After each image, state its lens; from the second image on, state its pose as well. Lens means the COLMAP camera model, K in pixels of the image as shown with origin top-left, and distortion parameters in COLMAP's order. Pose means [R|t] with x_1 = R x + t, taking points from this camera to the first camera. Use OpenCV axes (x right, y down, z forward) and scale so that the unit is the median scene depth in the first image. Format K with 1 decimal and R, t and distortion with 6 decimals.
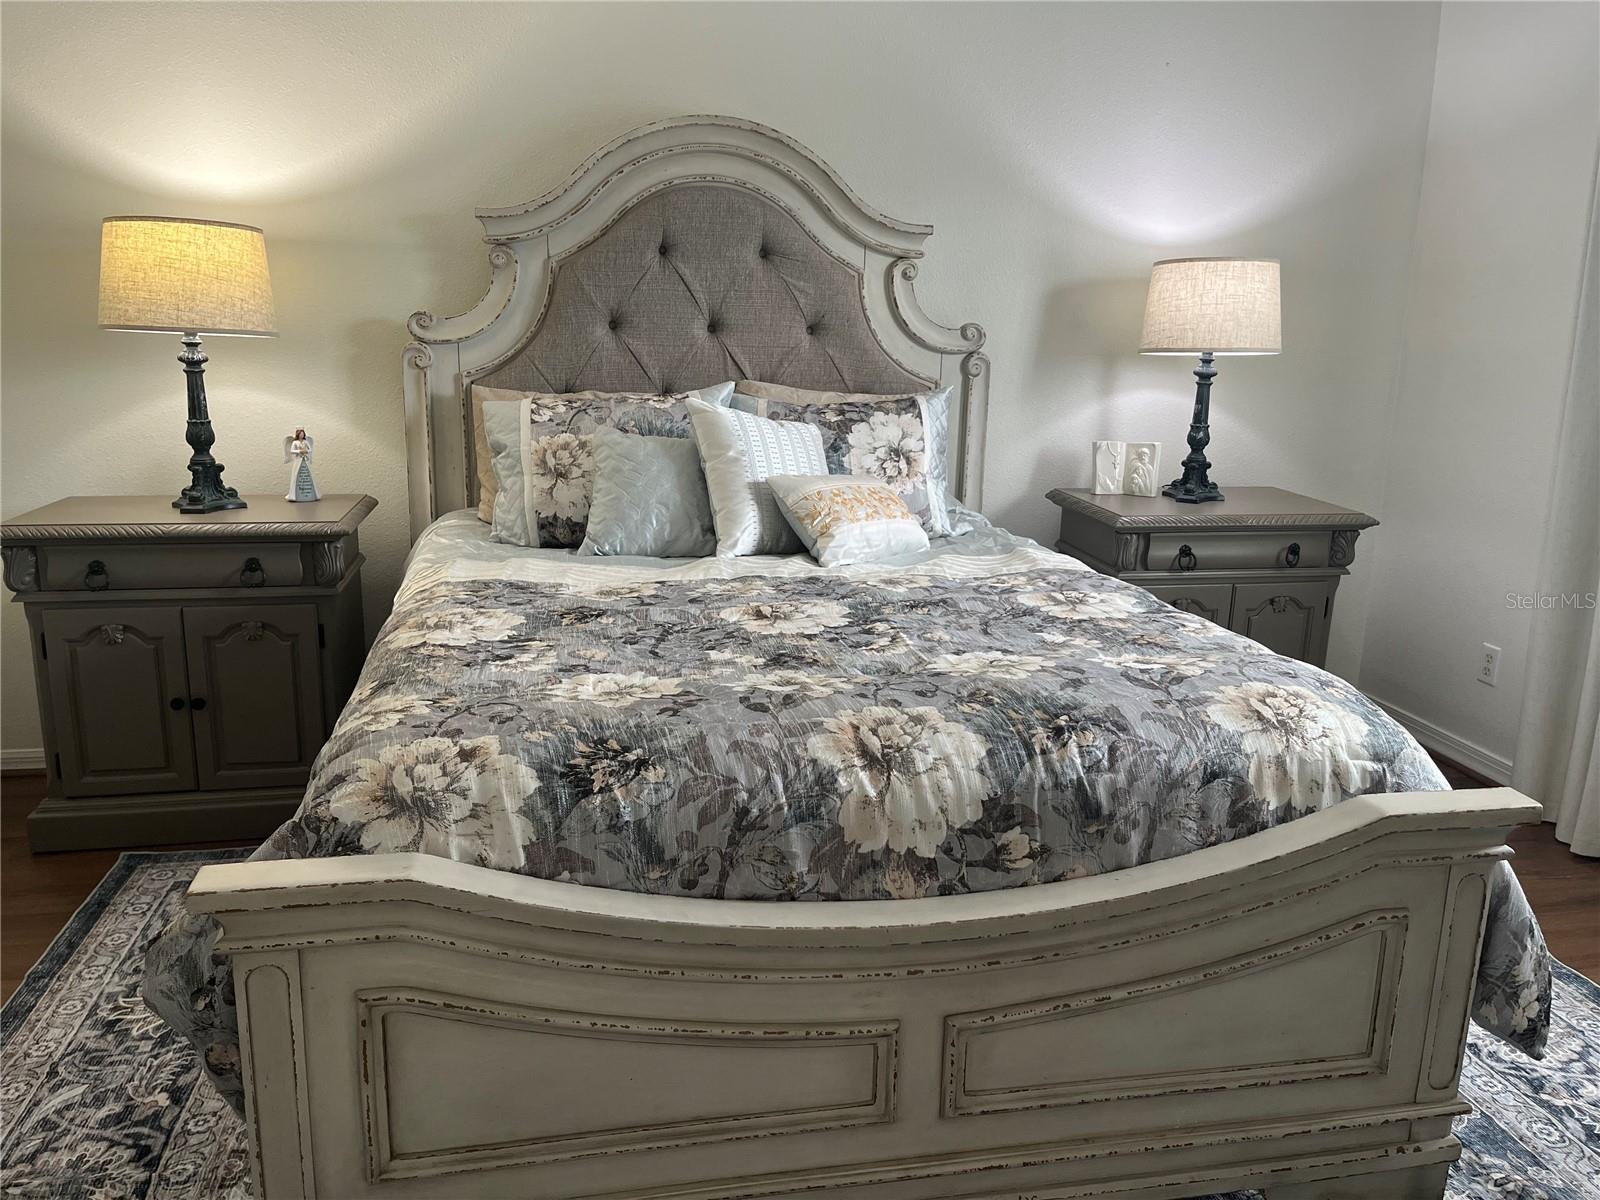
lens RADIAL K [[1216.0, 0, 806.2], [0, 1216.0, 598.3], [0, 0, 1]] dist [0.075637, -0.112391]
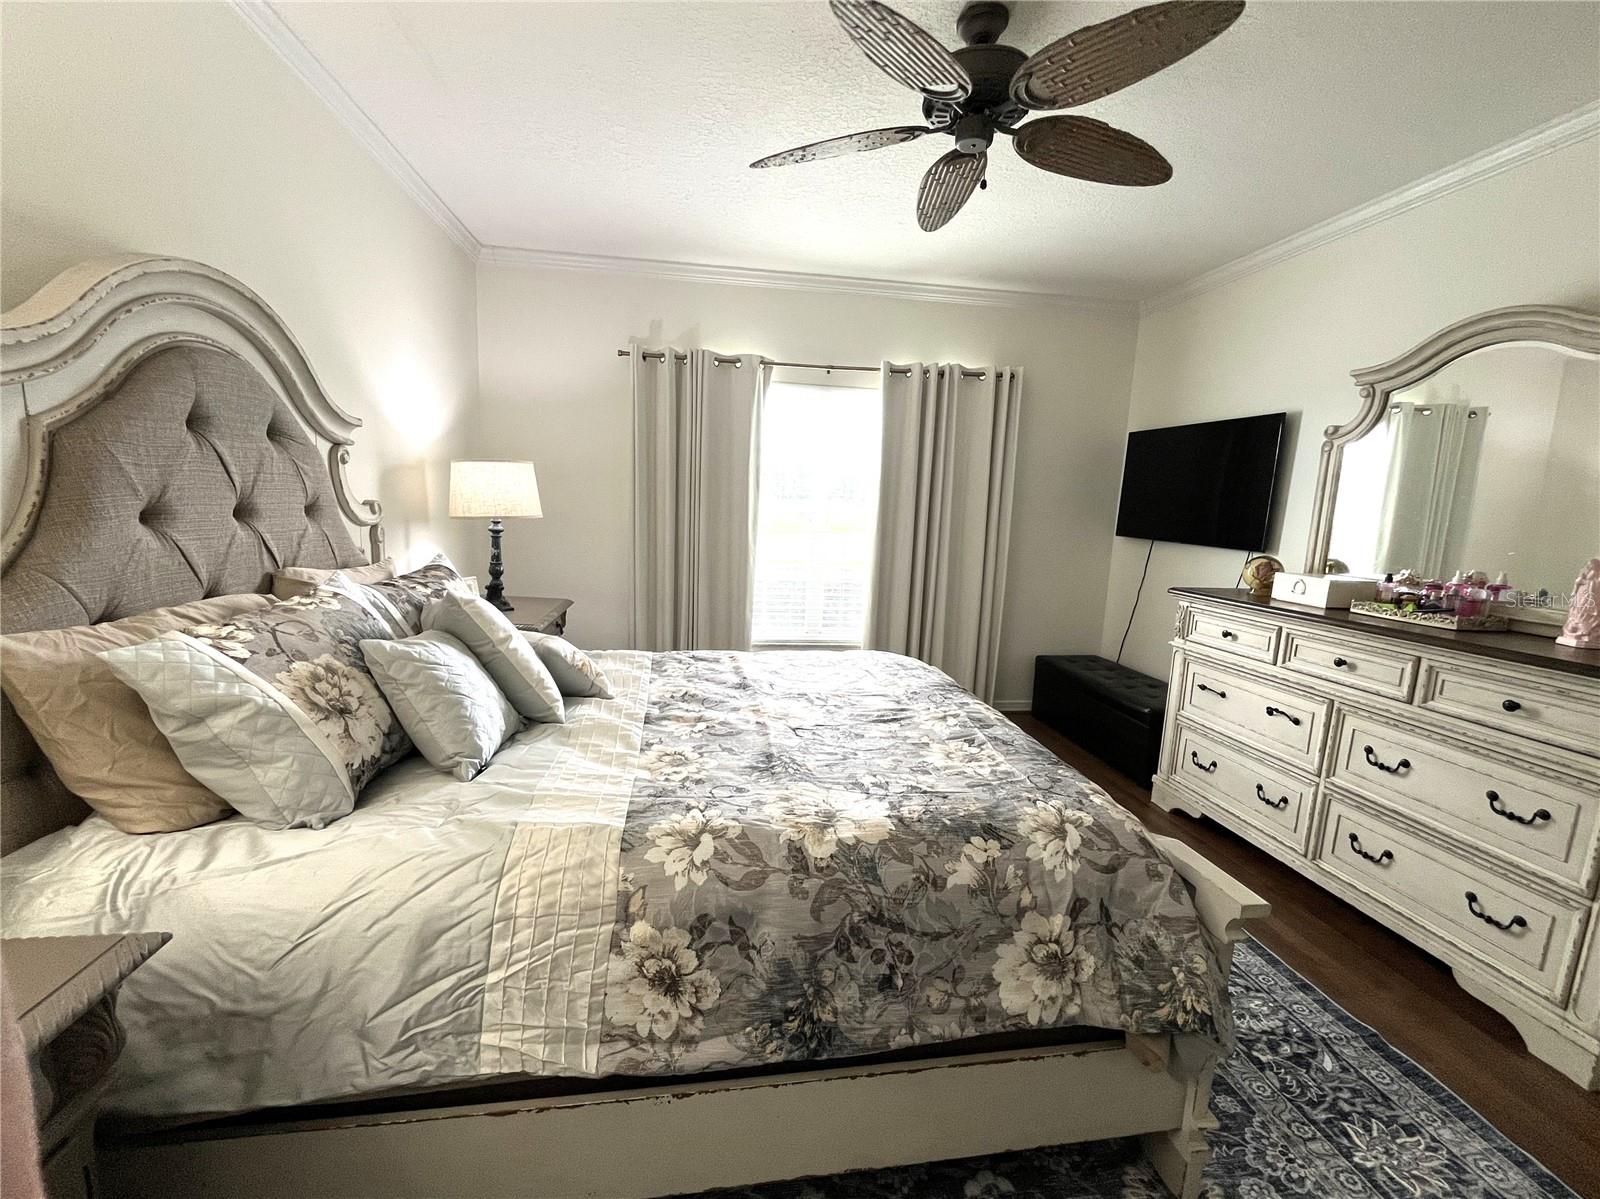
lens RADIAL K [[652.2, 0, 796.4], [0, 652.2, 603.0], [0, 0, 1]] dist [-0.001308, -0.000431]
pose [[0.052129, -0.173067, 0.983530, -0.876800], [0.182144, 0.969996, 0.161031, -0.272842], [-0.981889, 0.170749, 0.082088, 0.980175]]
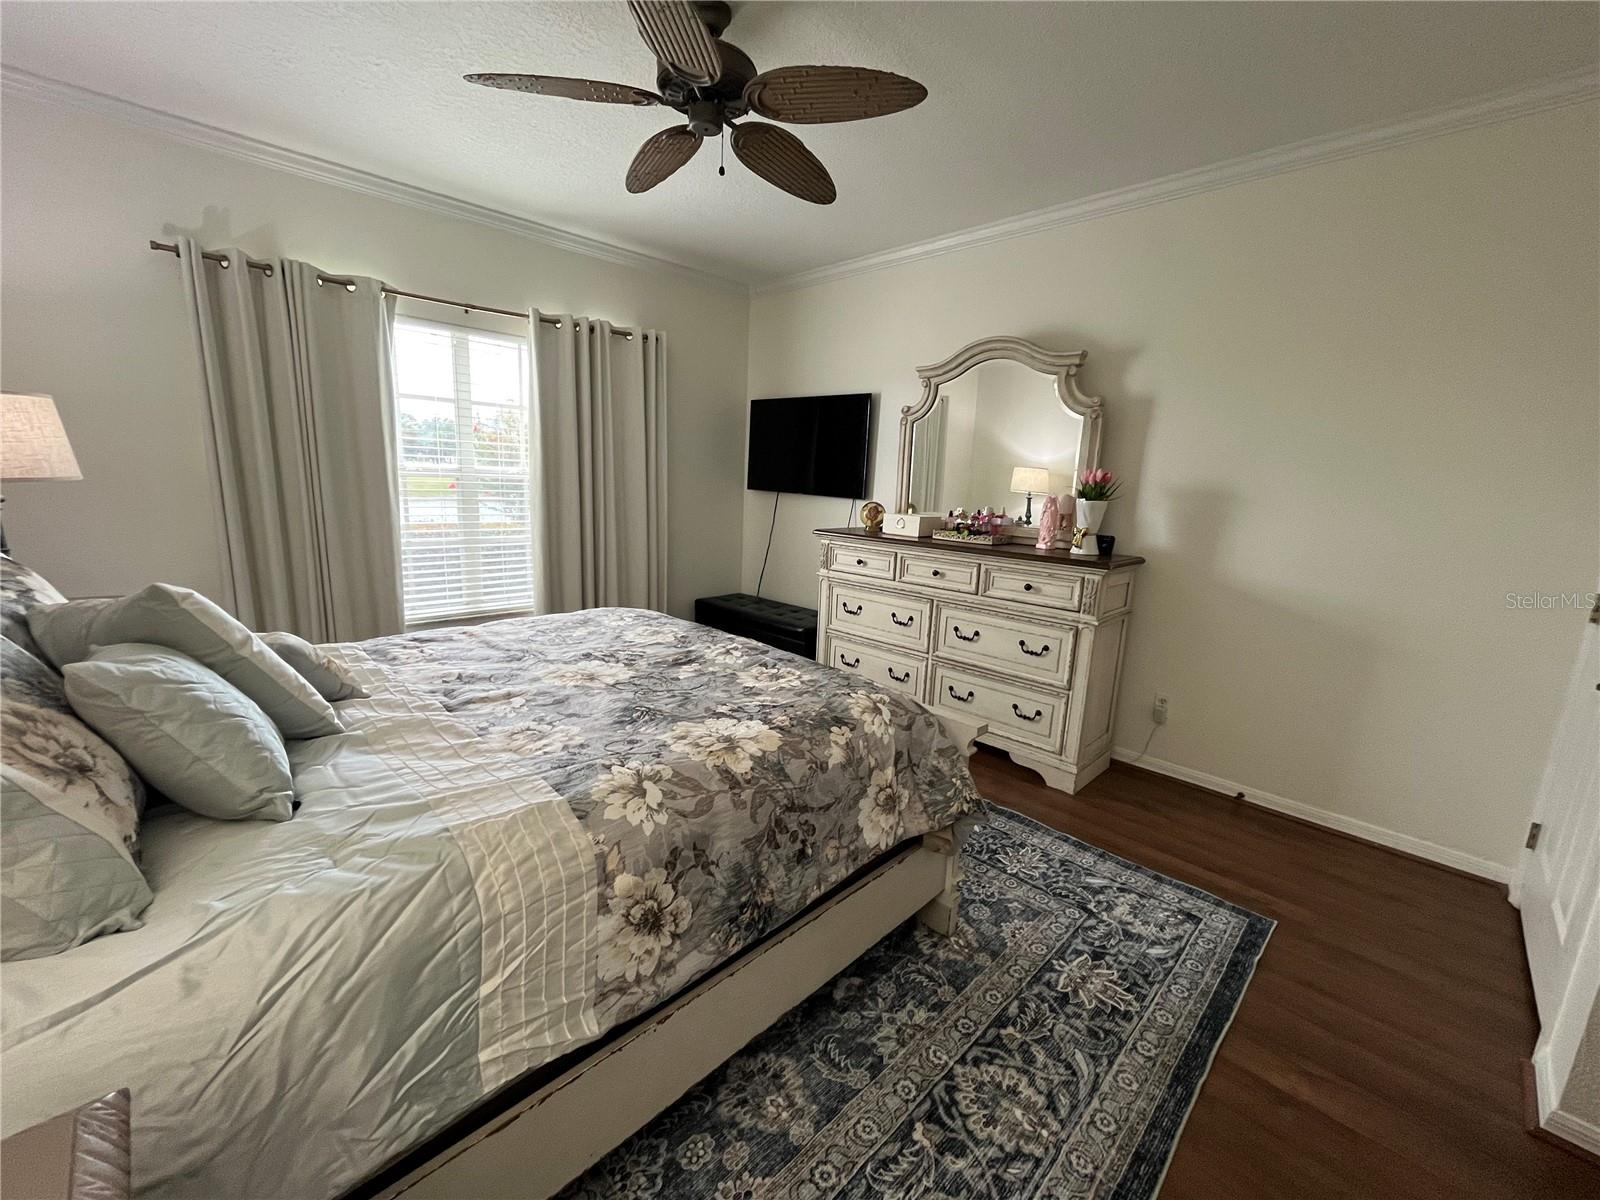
lens RADIAL K [[647.2, 0, 794.1], [0, 647.2, 601.0], [0, 0, 1]] dist [-0.001489, -0.000497]
pose [[-0.549392, -0.202054, 0.810767, -0.876856], [0.133084, 0.936775, 0.323638, -0.328262], [-0.824898, 0.285704, -0.487766, 1.269454]]
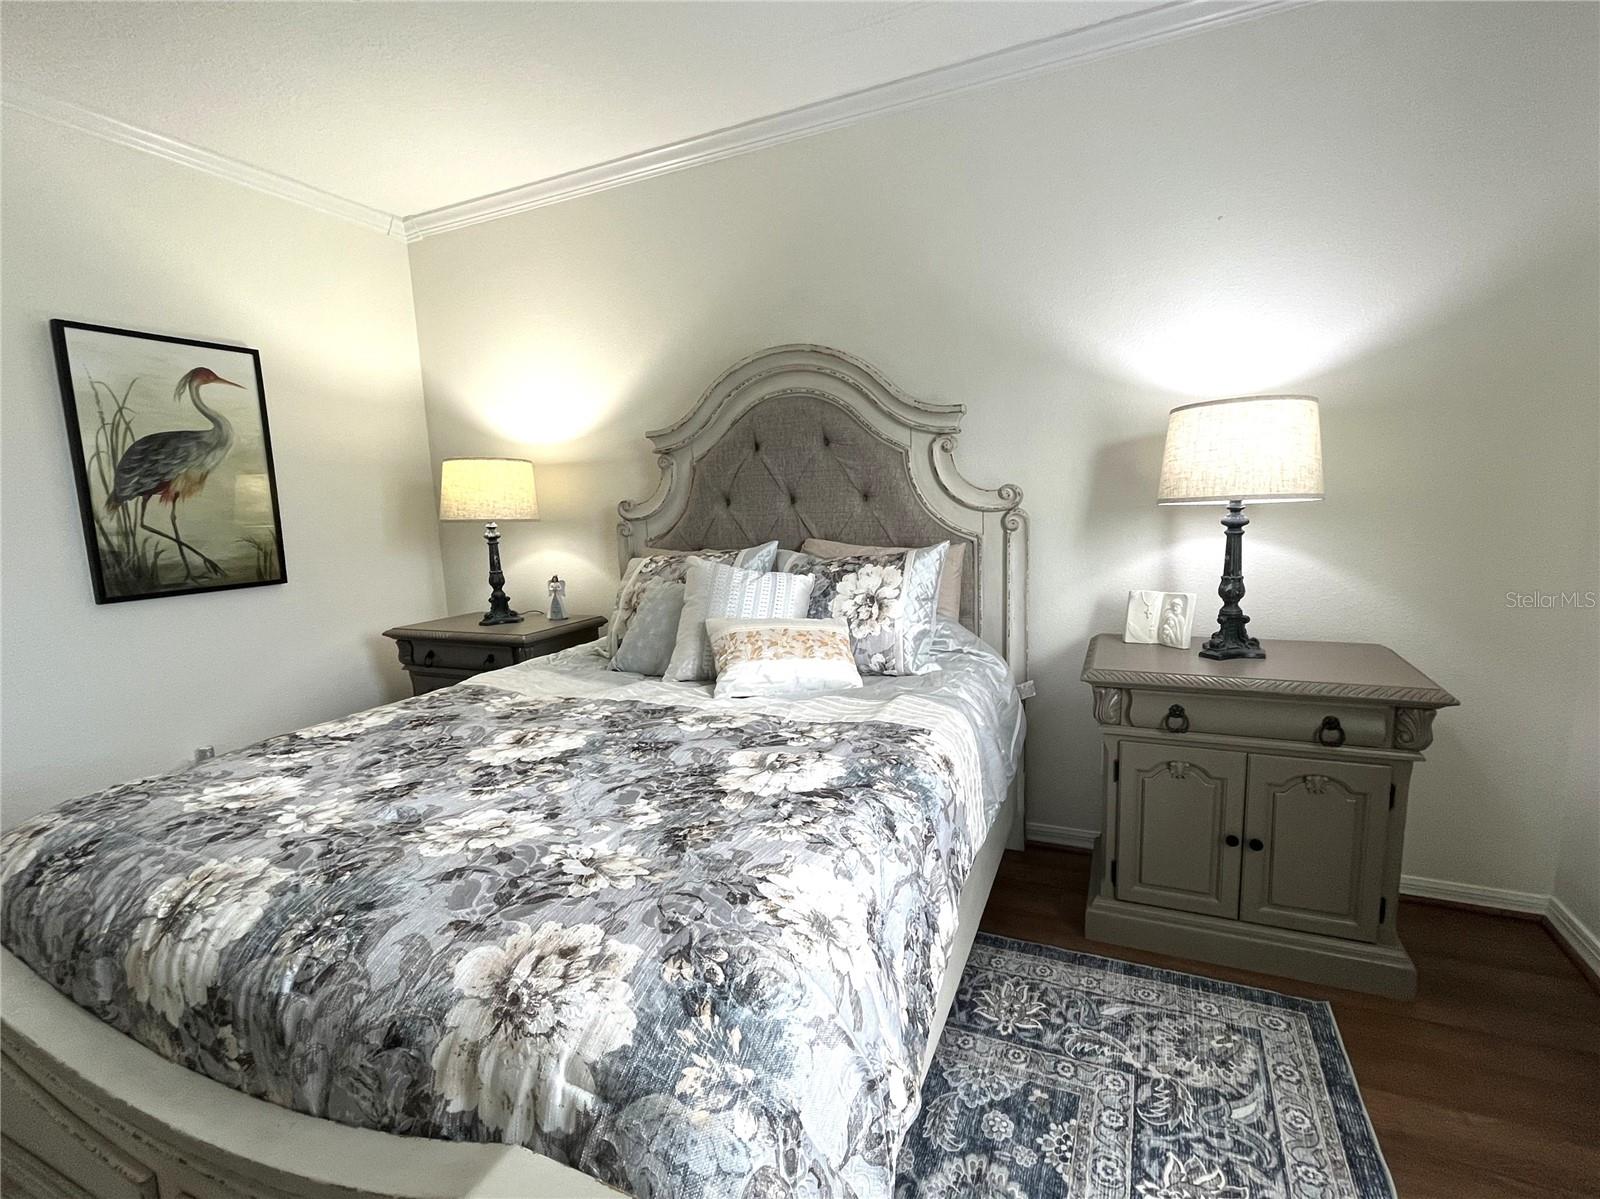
lens RADIAL K [[748.4, 0, 794.6], [0, 748.4, 603.1], [0, 0, 1]] dist [-0.001931, -0.000553]
pose [[0.806286, 0.031094, -0.590709, 0.685390], [-0.076438, 0.995722, -0.051921, -0.115442], [0.586567, 0.087016, 0.805213, 0.601865]]
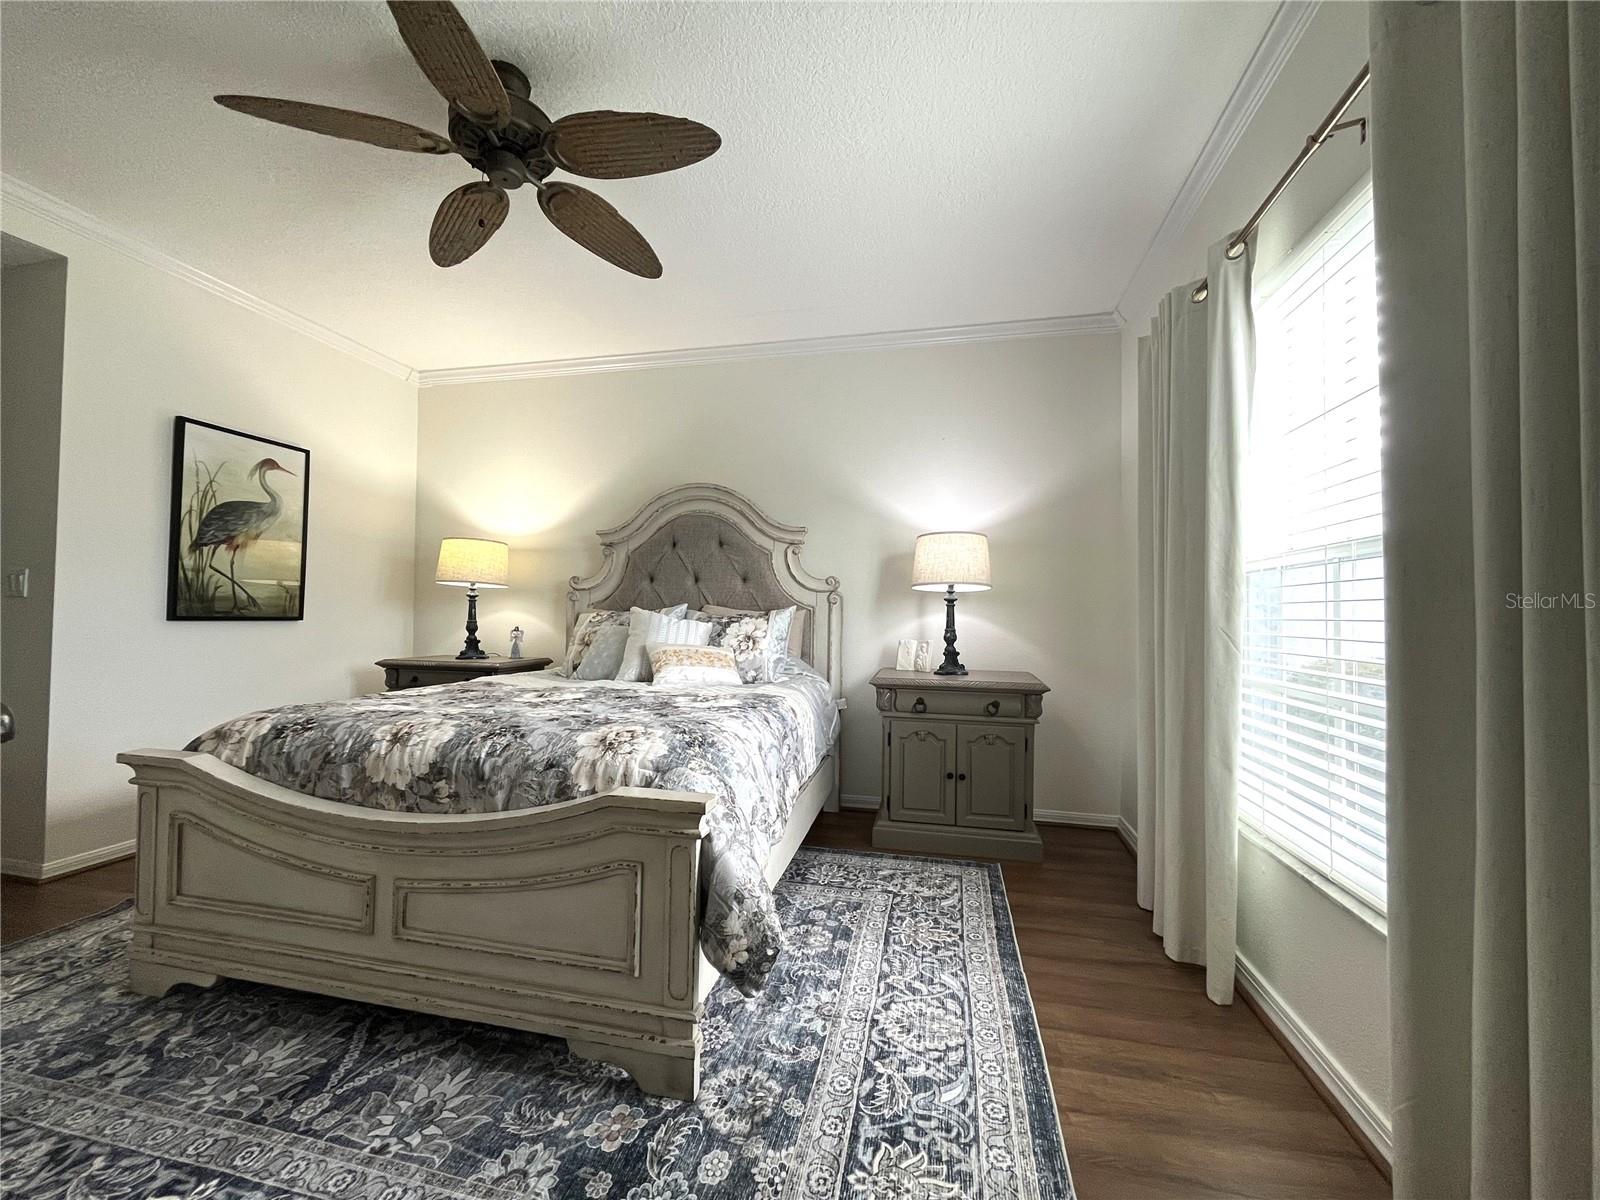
lens RADIAL K [[652.2, 0, 796.4], [0, 652.2, 603.5], [0, 0, 1]] dist [-0.001308, -0.000431]
pose [[0.912641, -0.015675, -0.408461, 0.870012], [-0.085817, 0.969647, -0.228956, 0.083735], [0.399651, 0.244008, 0.883594, 0.198279]]
